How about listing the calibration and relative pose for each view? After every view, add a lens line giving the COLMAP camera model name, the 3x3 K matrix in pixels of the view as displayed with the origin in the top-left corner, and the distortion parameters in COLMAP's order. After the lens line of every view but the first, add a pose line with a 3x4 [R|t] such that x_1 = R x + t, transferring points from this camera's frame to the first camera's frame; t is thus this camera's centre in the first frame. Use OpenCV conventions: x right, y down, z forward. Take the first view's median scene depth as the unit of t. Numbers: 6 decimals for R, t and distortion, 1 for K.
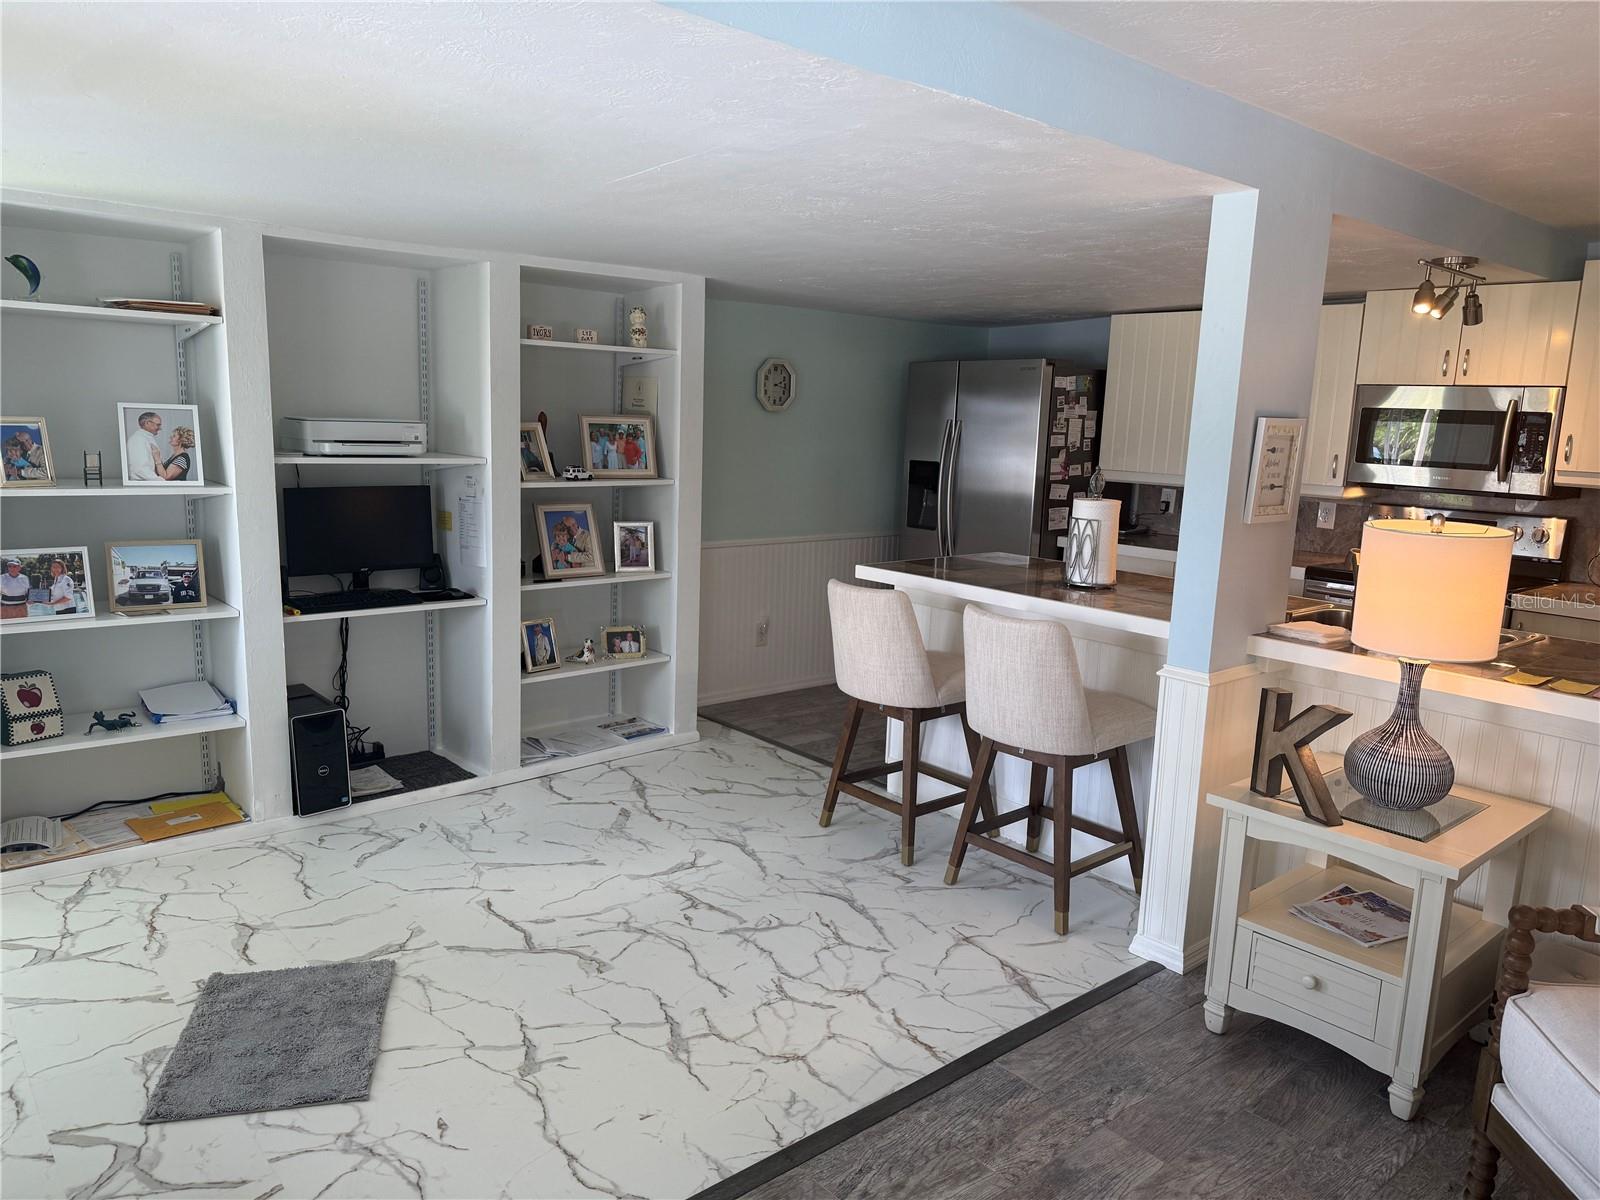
lens RADIAL K [[1096.7, 0, 797.4], [0, 1096.7, 616.0], [0, 0, 1]] dist [0.066635, -0.086344]
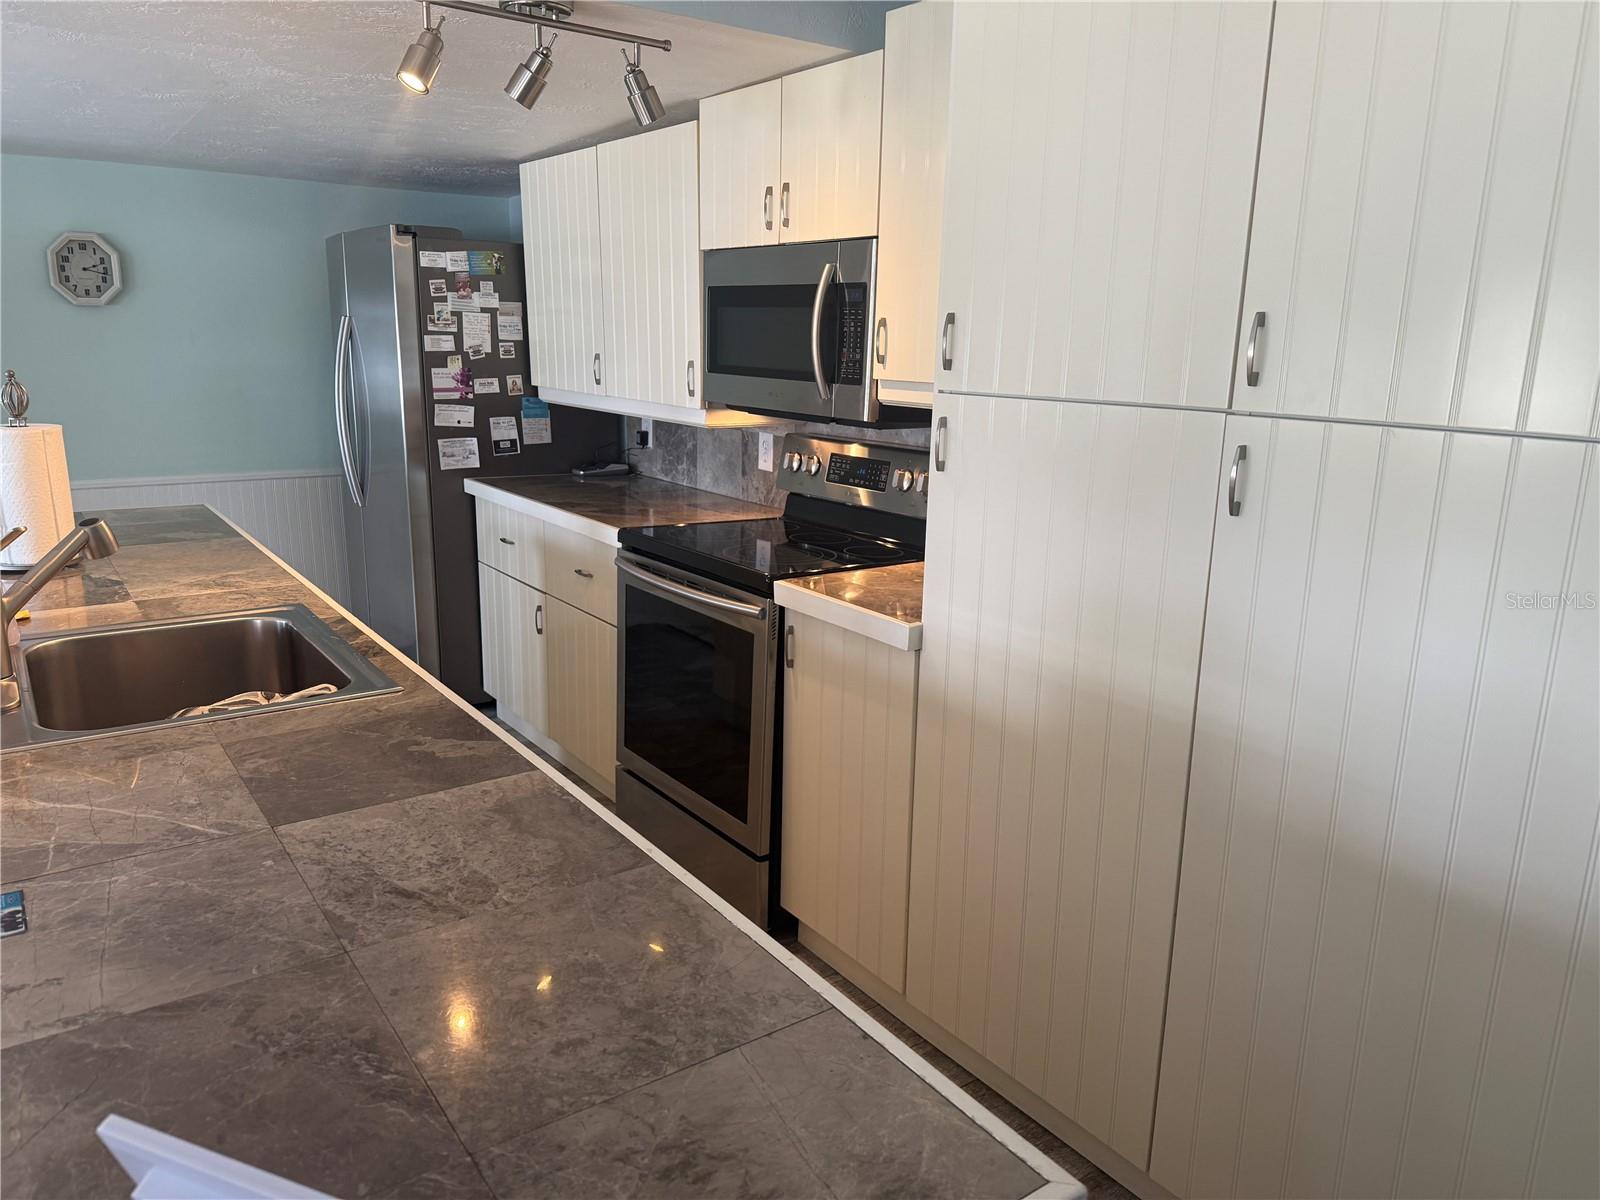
lens RADIAL K [[1125.4, 0, 800.0], [0, 1125.4, 600.0], [0, 0, 1]] dist [0.086229, -0.098246]
pose [[0.995317, 0.011747, -0.095944, 0.537410], [-0.007352, 0.998912, 0.046042, -0.028718], [0.096381, -0.045122, 0.994321, 0.281692]]
